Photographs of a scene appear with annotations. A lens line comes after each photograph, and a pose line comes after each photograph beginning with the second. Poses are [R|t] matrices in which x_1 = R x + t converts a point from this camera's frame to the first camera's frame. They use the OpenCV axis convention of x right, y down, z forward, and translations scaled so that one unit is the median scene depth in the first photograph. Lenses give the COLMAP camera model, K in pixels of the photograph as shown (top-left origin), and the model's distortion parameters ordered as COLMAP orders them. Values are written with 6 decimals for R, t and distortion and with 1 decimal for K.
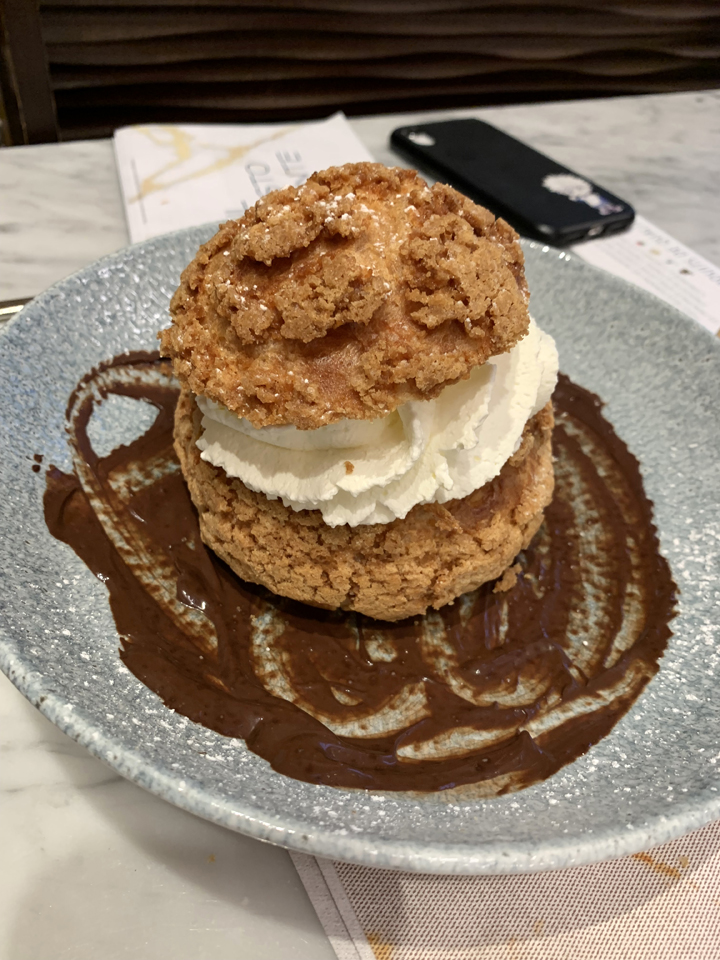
lens RADIAL K [[745.8, 0, 356.9], [0, 745.8, 473.7], [0, 0, 1]] dist [0.011261, -0.016132]
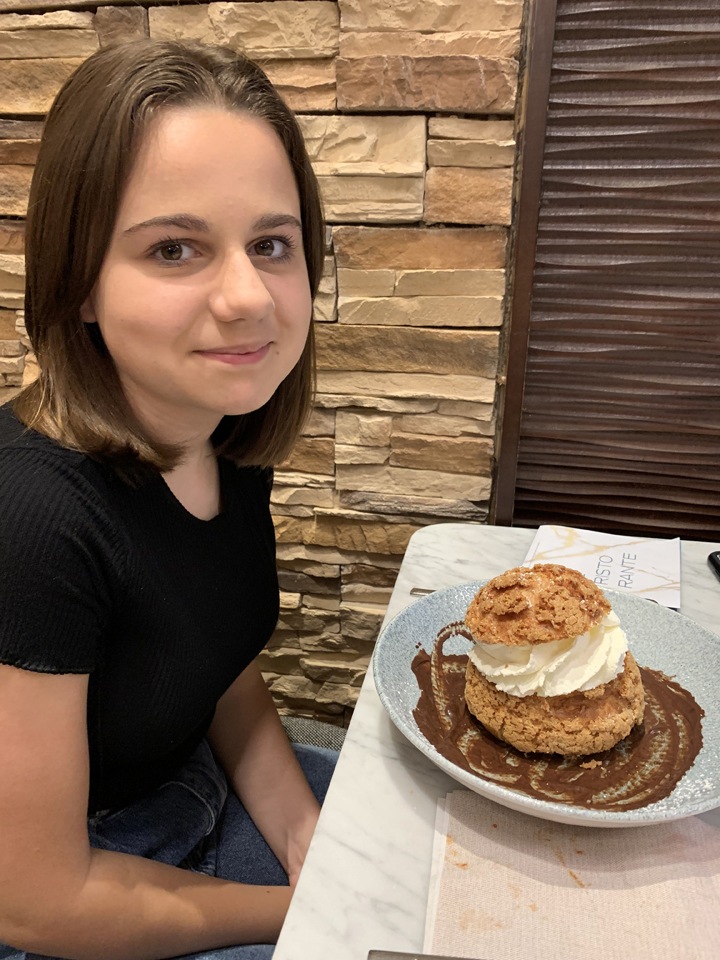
lens RADIAL K [[745.8, 0, 355.5], [0, 745.8, 478.2], [0, 0, 1]] dist [0.011261, -0.016132]
pose [[0.763661, 0.115592, -0.635186, 1.014602], [-0.381842, 0.874187, -0.299989, 0.348575], [0.520595, 0.471630, 0.711720, -1.272711]]
